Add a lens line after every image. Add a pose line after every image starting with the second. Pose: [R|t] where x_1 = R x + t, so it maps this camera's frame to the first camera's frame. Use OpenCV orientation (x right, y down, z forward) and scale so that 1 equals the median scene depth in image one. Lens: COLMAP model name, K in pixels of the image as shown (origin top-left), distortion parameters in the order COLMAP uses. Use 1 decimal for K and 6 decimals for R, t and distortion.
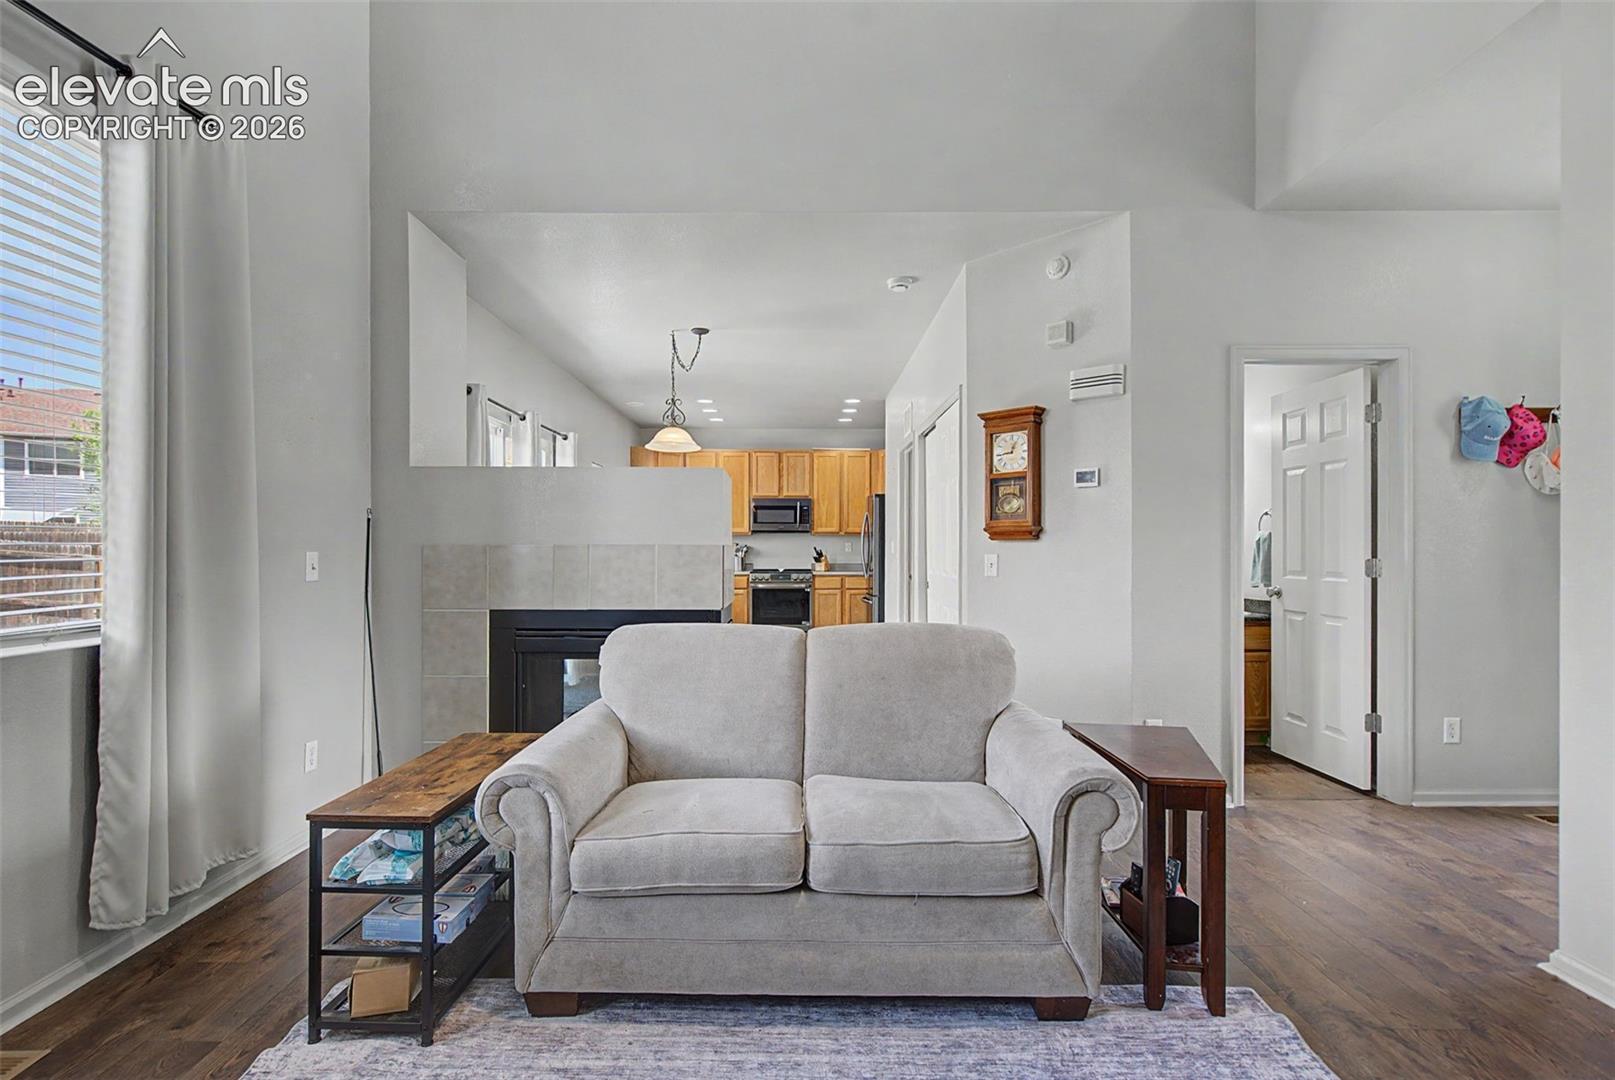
lens RADIAL K [[749.4, 0, 804.0], [0, 749.4, 547.9], [0, 0, 1]] dist [-0.002109, 0.003301]
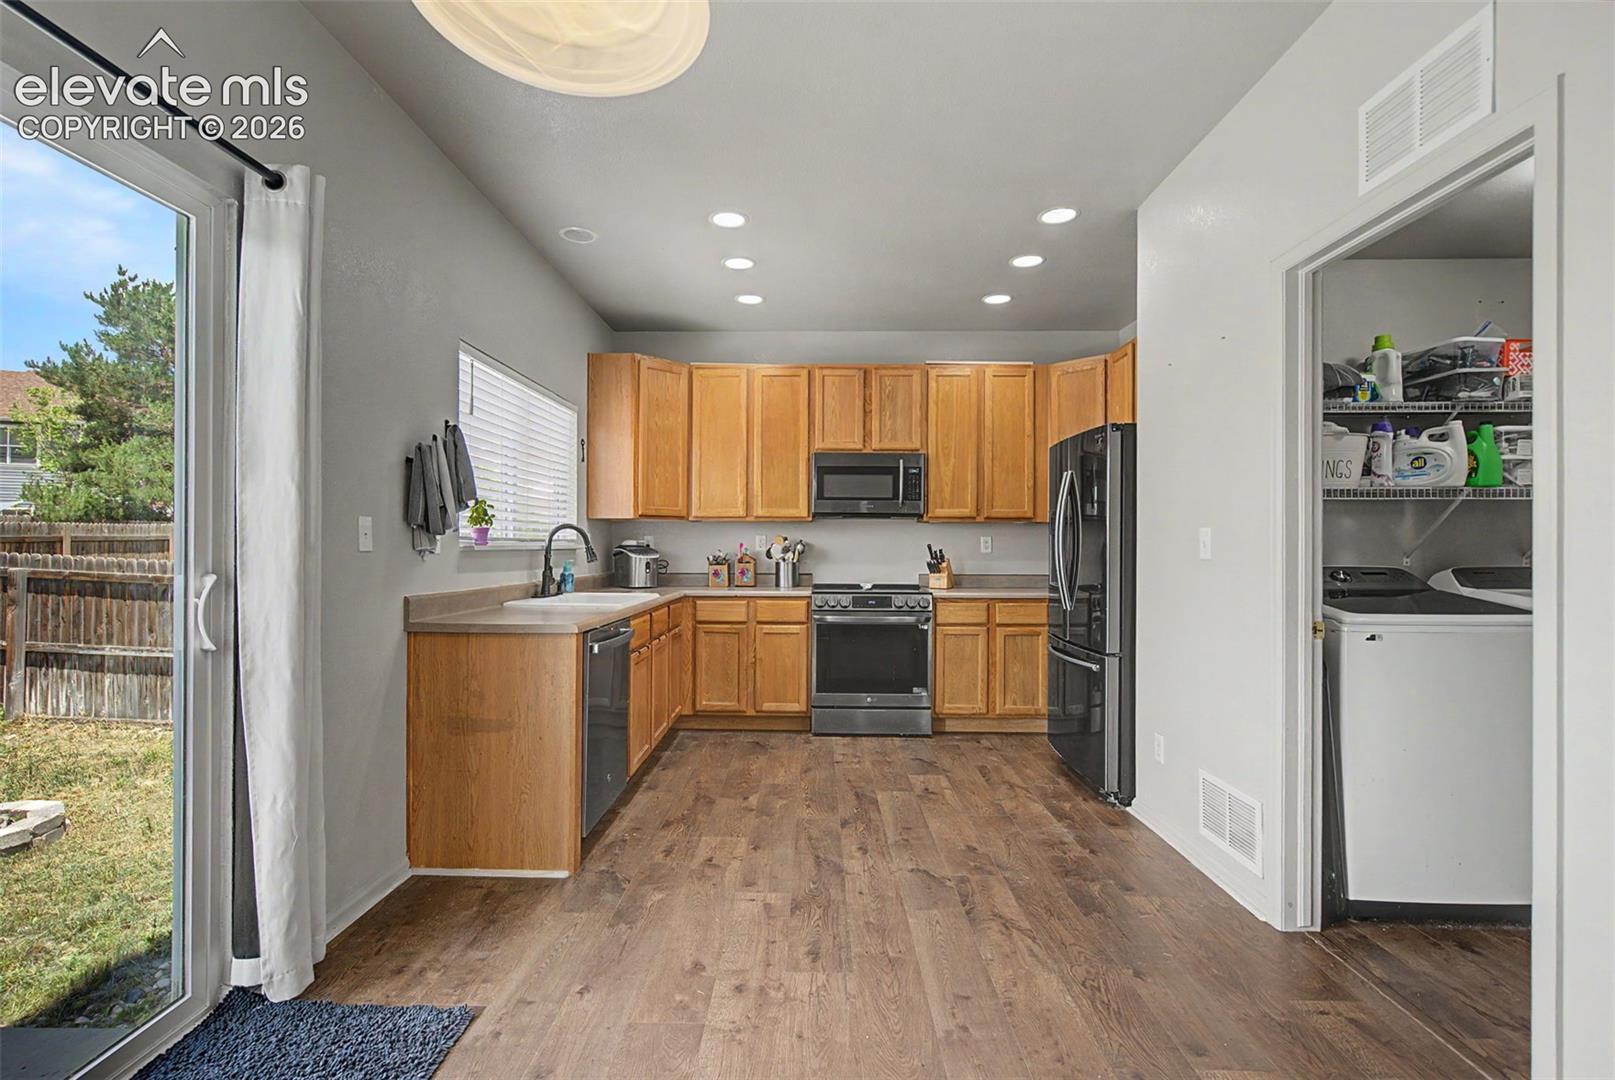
lens RADIAL K [[749.4, 0, 804.0], [0, 749.4, 540.8], [0, 0, 1]] dist [-0.002109, 0.003301]
pose [[0.999691, 0.003289, -0.024653, -0.062741], [-0.003460, 0.999970, -0.006900, 0.000309], [0.024630, 0.006983, 0.999672, 0.461722]]
